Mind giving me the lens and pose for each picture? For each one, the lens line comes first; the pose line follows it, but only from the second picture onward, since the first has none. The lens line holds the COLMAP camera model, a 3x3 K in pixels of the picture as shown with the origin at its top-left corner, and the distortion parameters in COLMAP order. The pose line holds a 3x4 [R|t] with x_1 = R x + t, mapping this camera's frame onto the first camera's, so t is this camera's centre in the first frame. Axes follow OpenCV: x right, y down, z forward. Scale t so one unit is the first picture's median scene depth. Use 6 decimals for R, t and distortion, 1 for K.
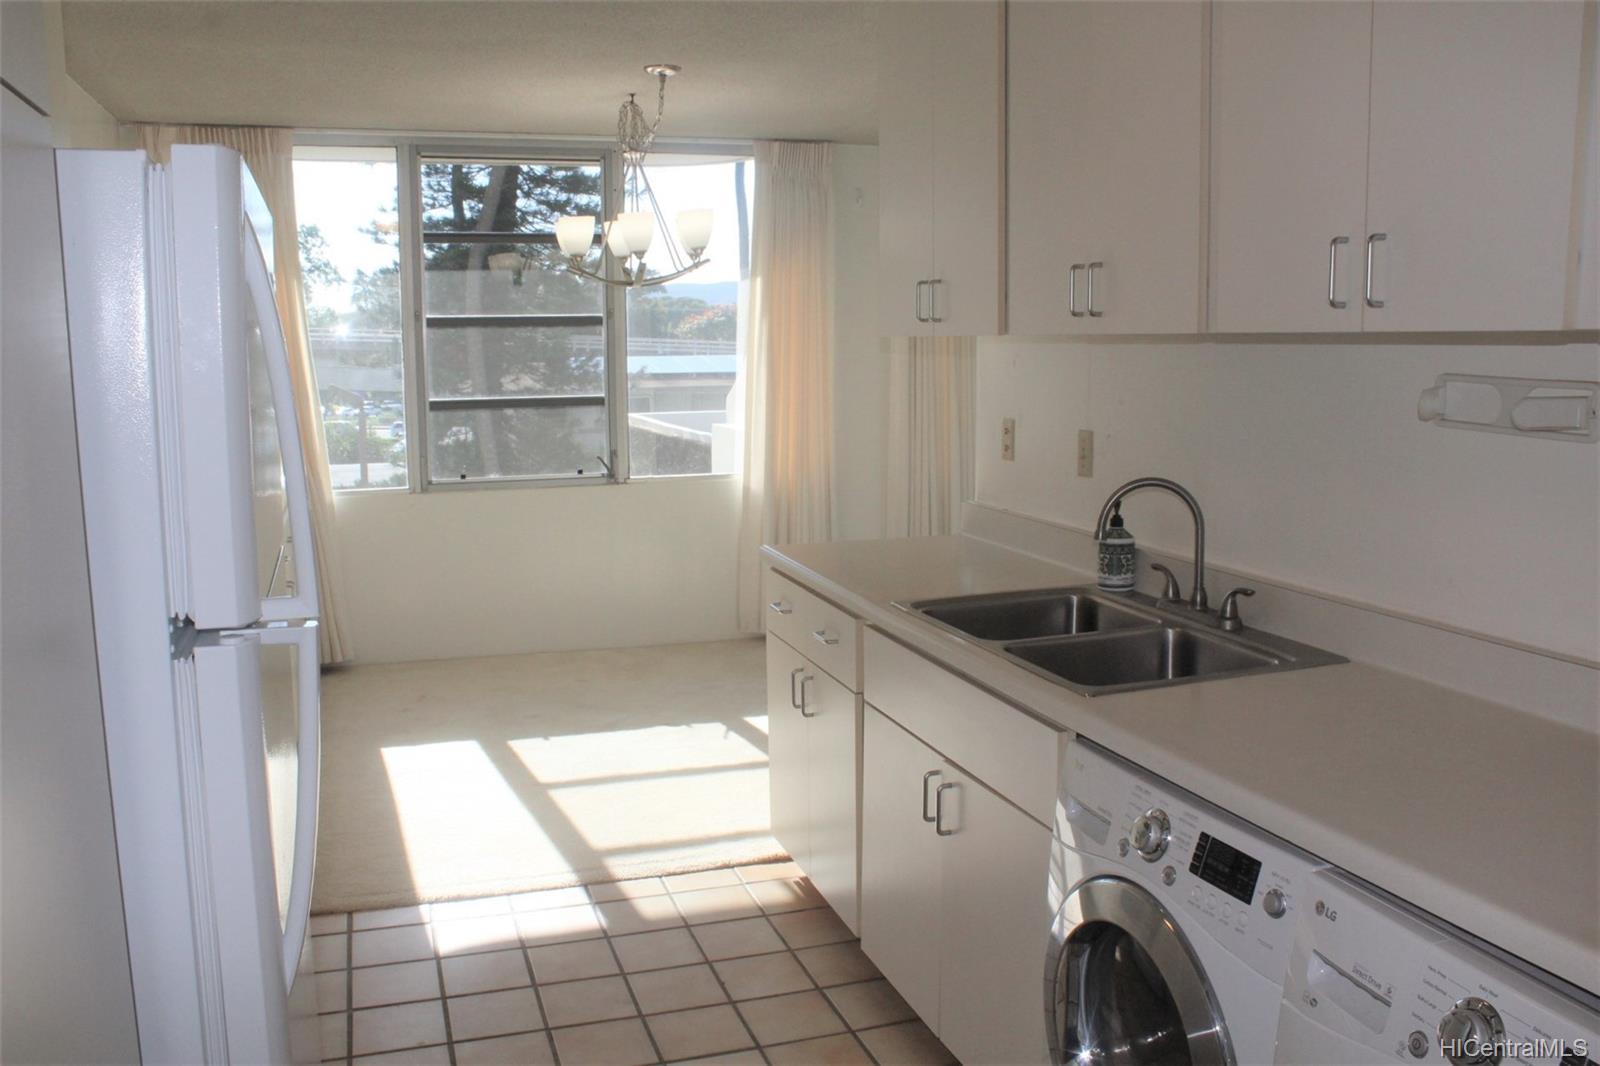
lens RADIAL K [[1349.2, 0, 800.0], [0, 1349.2, 533.0], [0, 0, 1]] dist [-0.167525, 0.154838]
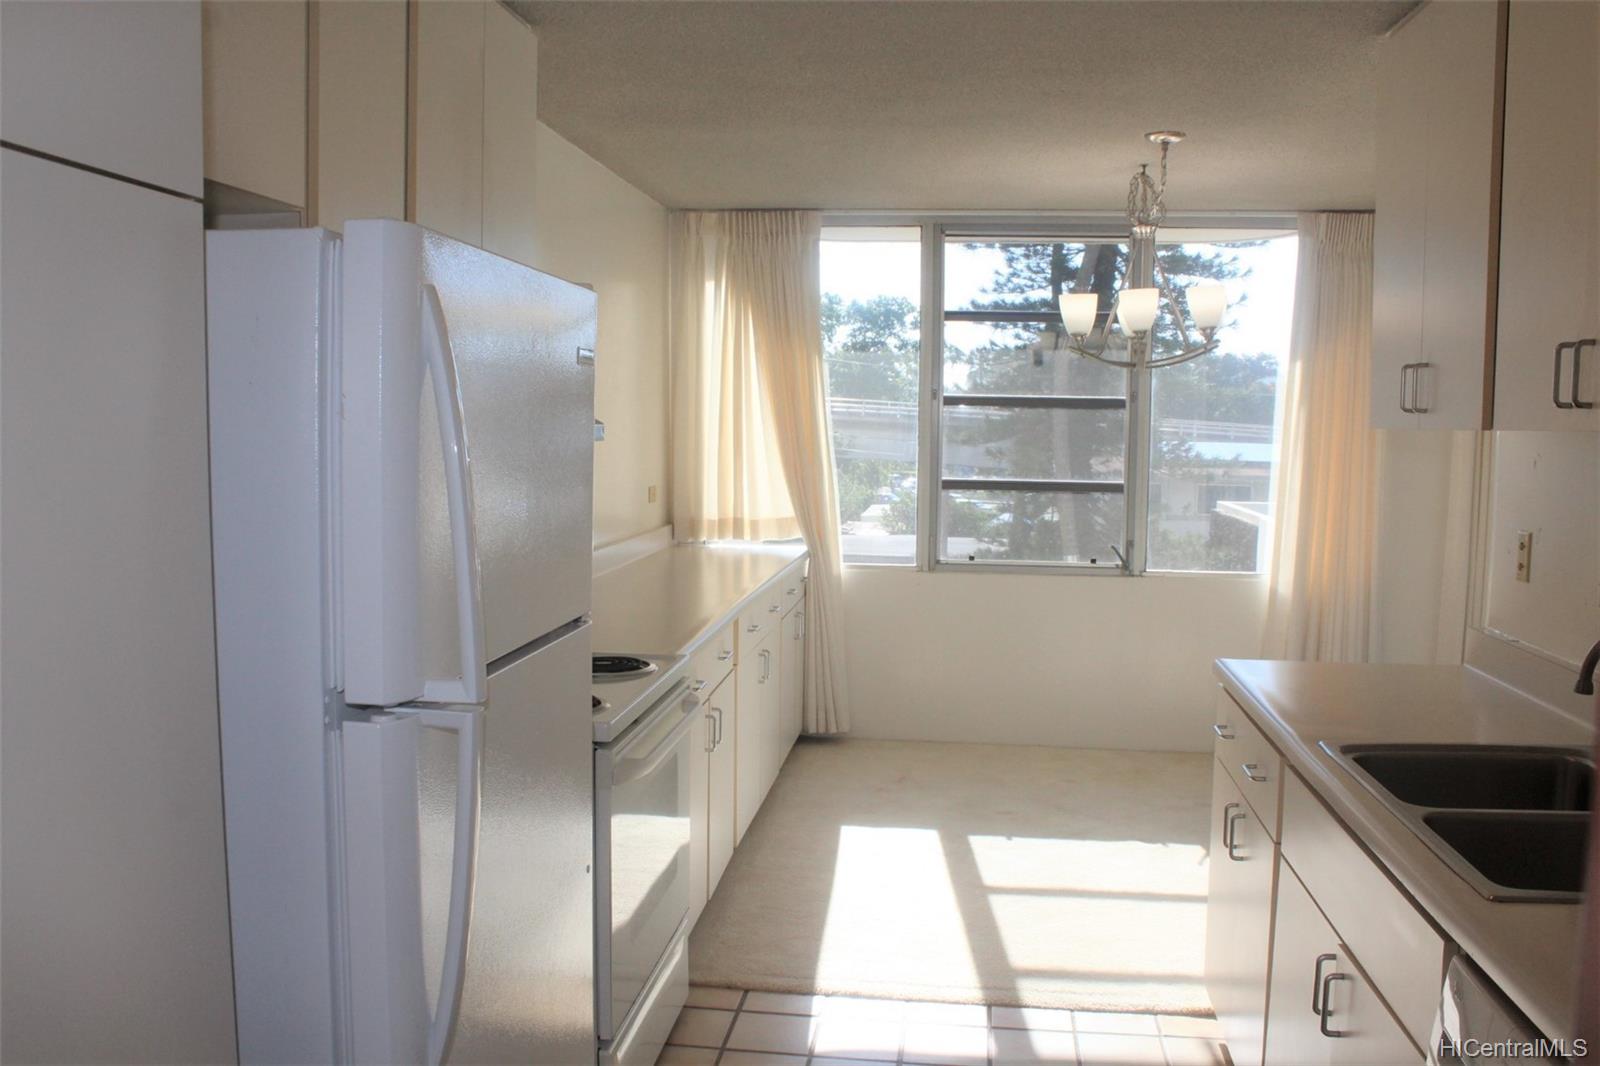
lens RADIAL K [[1349.2, 0, 800.0], [0, 1349.2, 533.0], [0, 0, 1]] dist [-0.167525, 0.154838]
pose [[0.898660, 0.054307, -0.435272, 0.076330], [-0.080359, 0.995895, -0.041655, -0.011037], [0.431223, 0.072412, 0.899335, 0.065189]]
